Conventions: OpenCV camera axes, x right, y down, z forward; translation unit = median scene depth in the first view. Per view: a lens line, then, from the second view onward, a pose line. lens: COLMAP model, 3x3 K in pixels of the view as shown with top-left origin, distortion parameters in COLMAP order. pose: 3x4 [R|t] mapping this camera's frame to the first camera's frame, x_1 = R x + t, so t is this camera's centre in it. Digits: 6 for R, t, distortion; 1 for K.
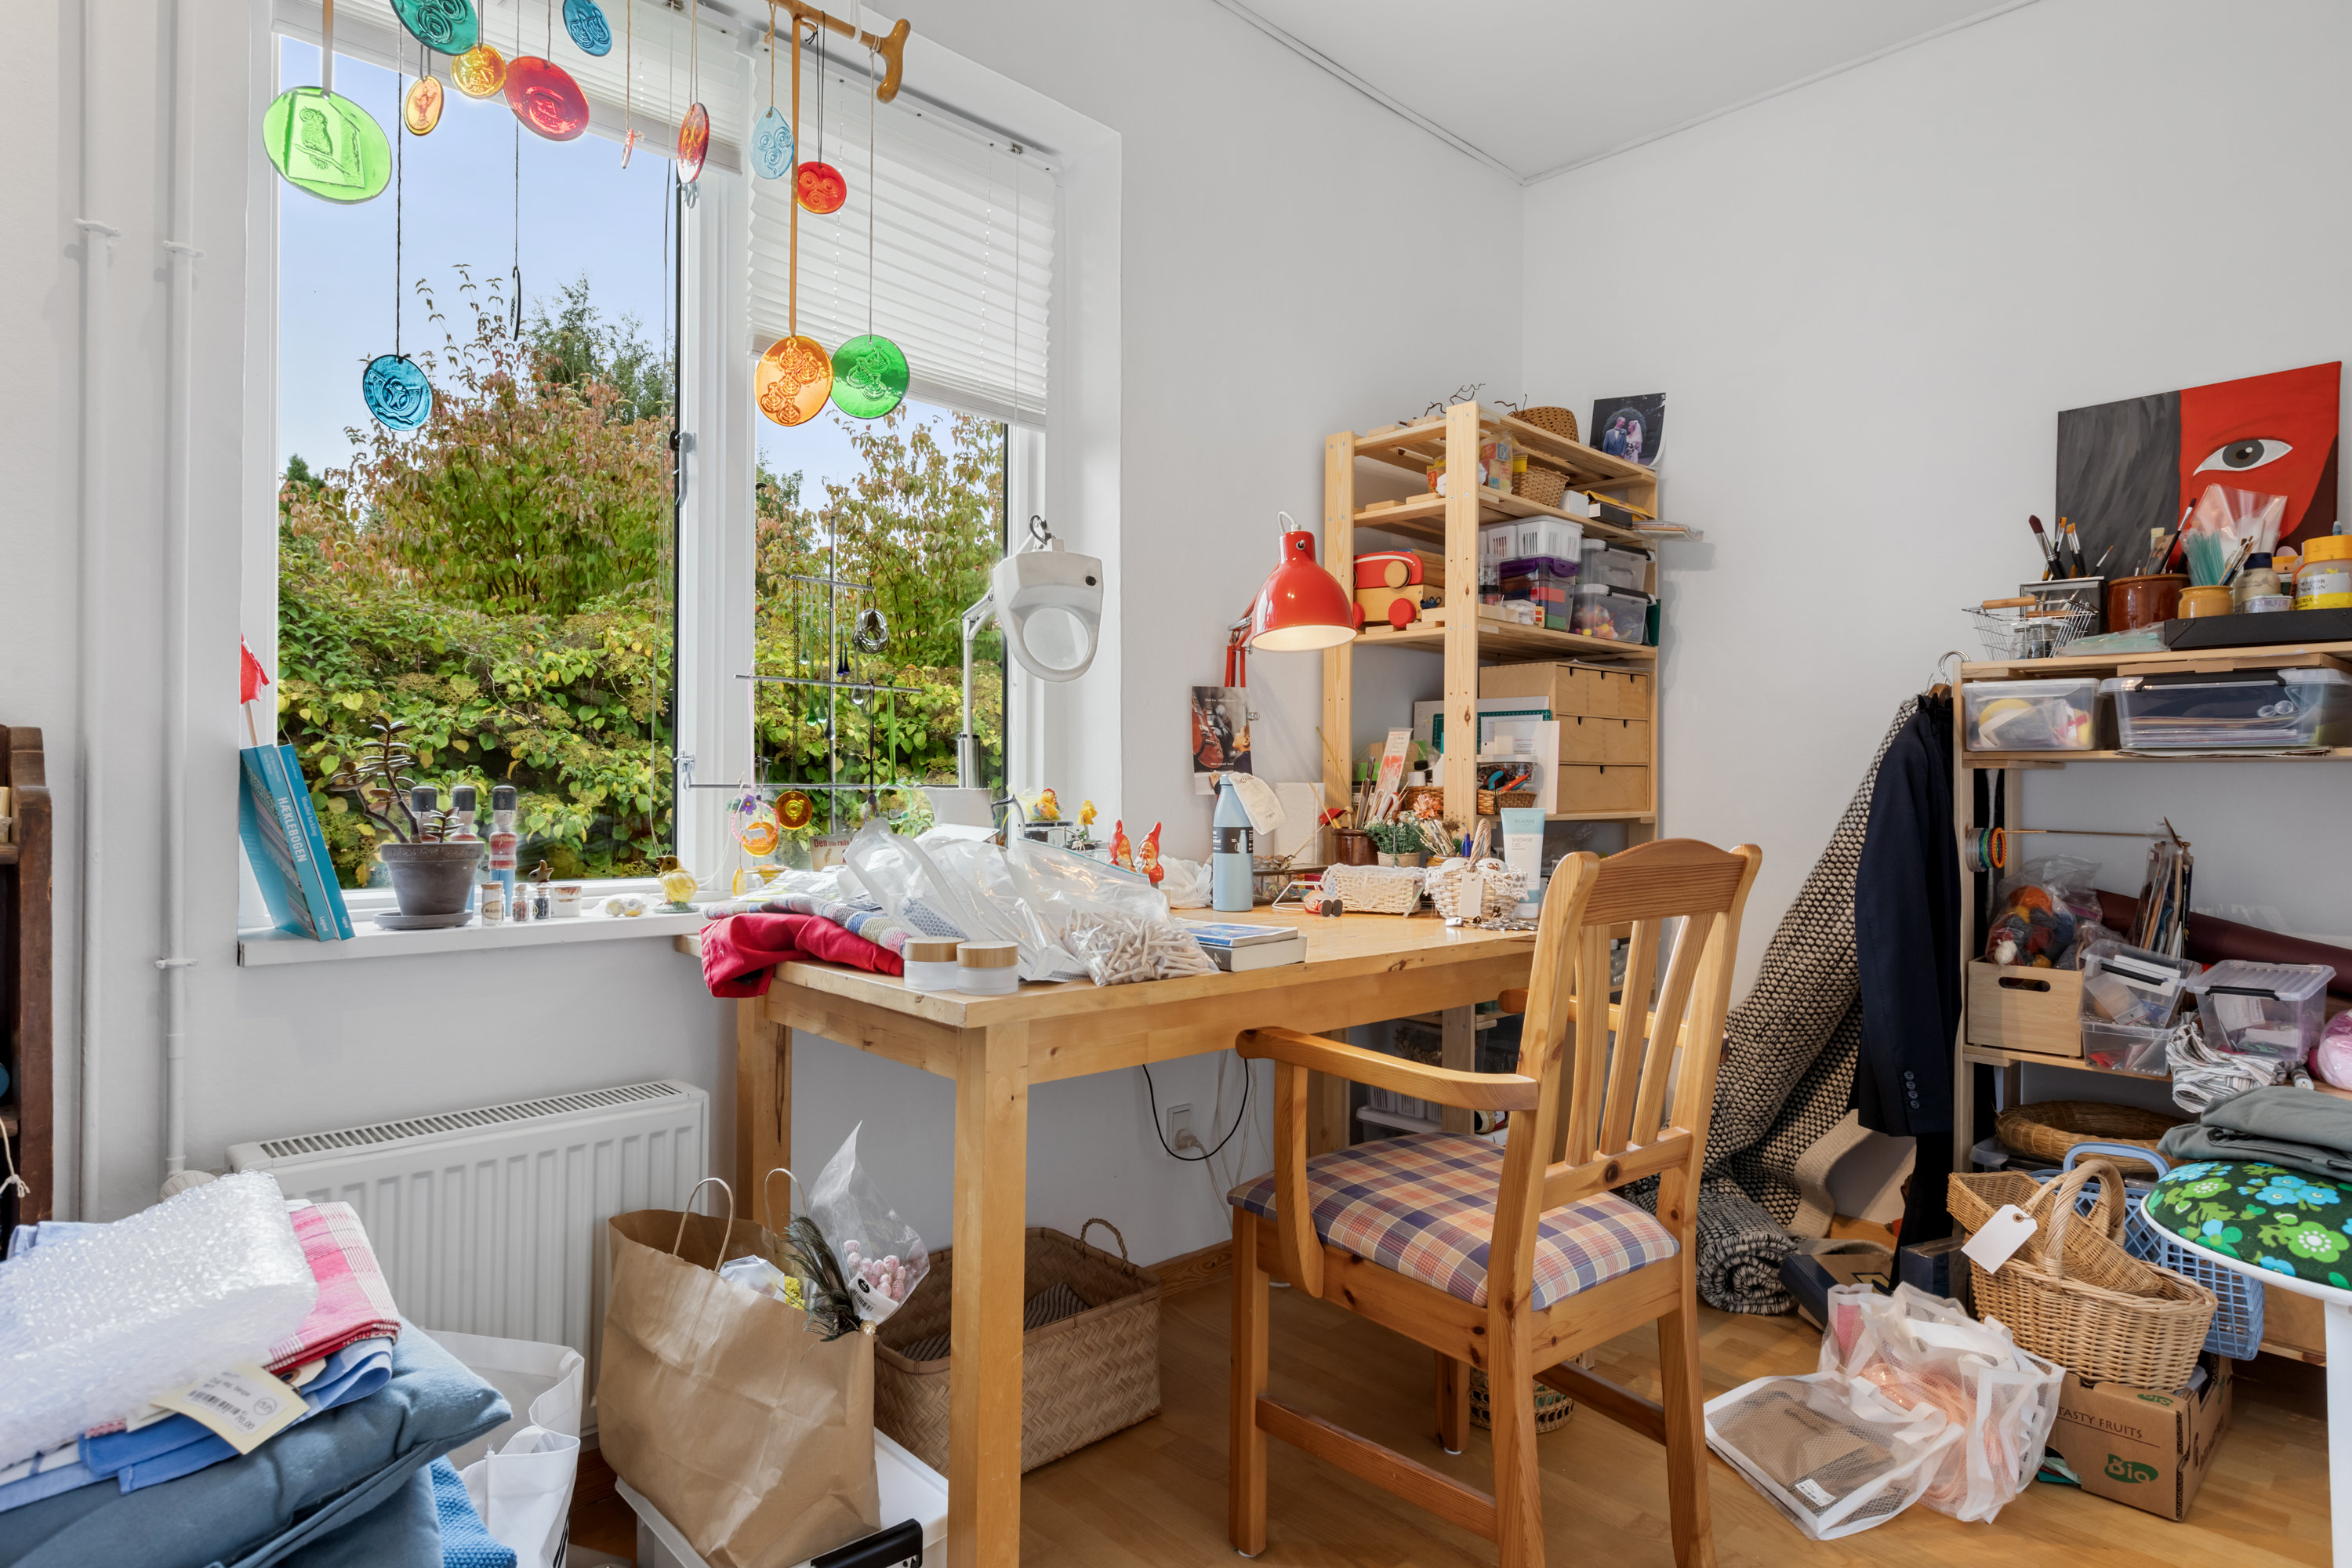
lens RADIAL K [[1282.3, 0, 1173.4], [0, 1282.3, 787.3], [0, 0, 1]] dist [0.004450, -0.000671]
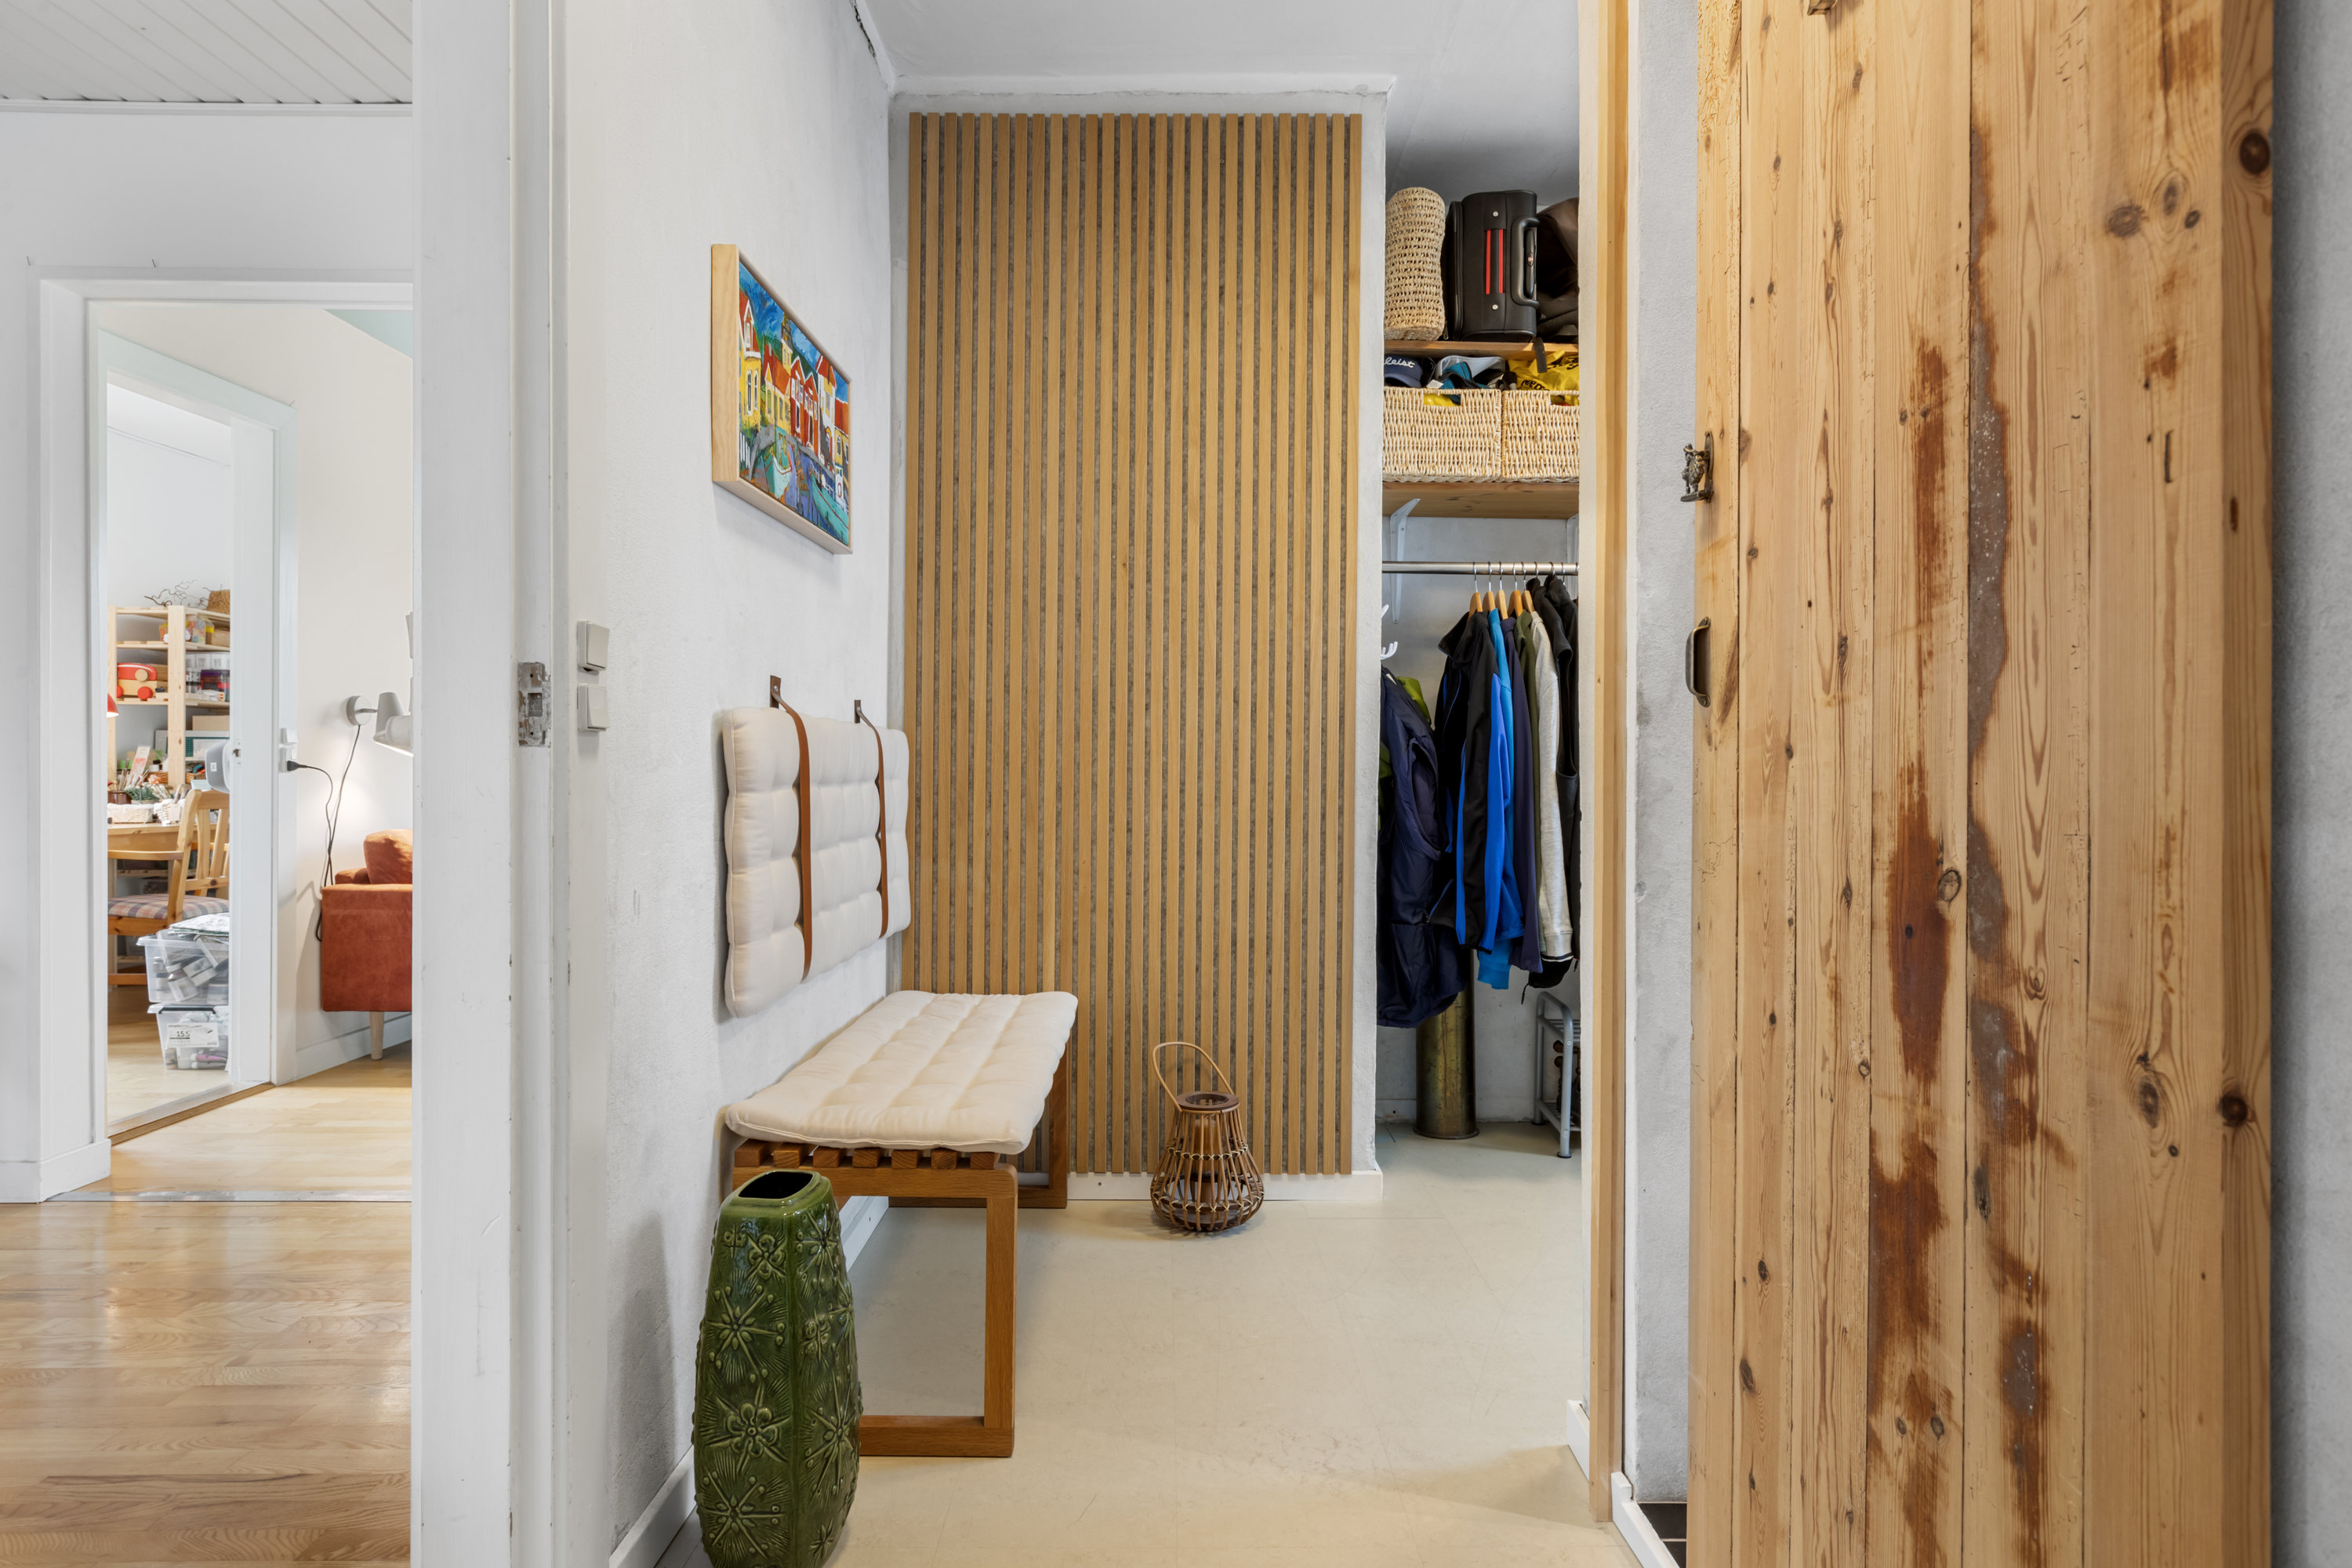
lens RADIAL K [[1282.3, 0, 1157.5], [0, 1282.3, 778.0], [0, 0, 1]] dist [0.004450, -0.000671]
pose [[0.680578, -0.007790, 0.732635, -0.264585], [-0.000067, 0.999943, 0.010694, -0.013388], [-0.732676, -0.007328, 0.680538, -1.828142]]
